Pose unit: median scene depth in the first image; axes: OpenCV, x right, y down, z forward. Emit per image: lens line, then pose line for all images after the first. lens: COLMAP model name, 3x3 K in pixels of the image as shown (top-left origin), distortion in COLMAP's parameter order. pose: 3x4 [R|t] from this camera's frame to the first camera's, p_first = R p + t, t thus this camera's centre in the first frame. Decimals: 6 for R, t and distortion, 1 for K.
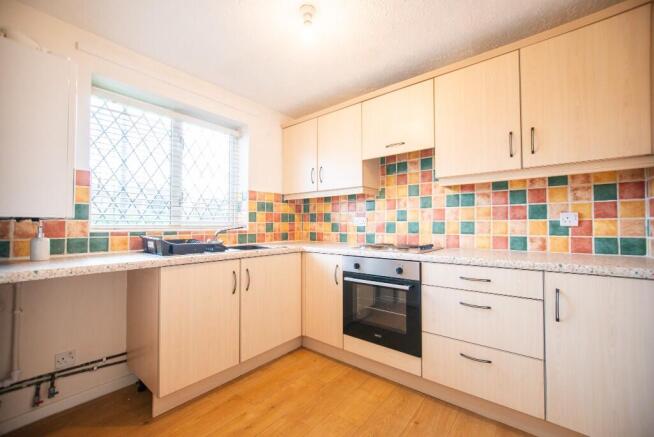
lens RADIAL K [[276.5, 0, 327.0], [0, 276.5, 218.5], [0, 0, 1]] dist [0.000009, -0.000101]
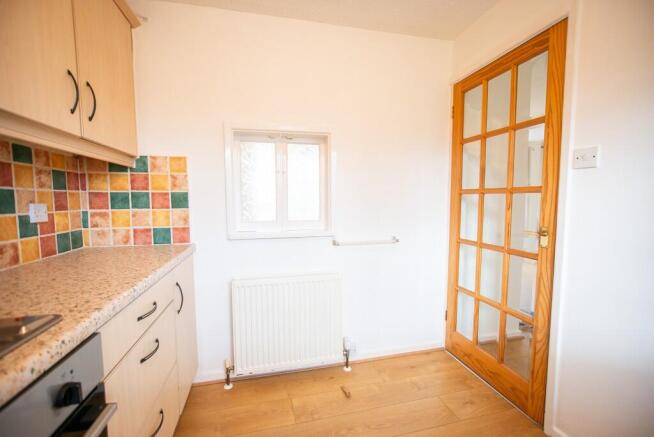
lens RADIAL K [[276.5, 0, 327.0], [0, 276.5, 218.5], [0, 0, 1]] dist [0.000009, -0.000101]
pose [[-0.791653, -0.039818, 0.609672, -0.160386], [-0.014426, 0.998814, 0.046501, -0.026853], [-0.610800, 0.028018, -0.791289, 1.103975]]
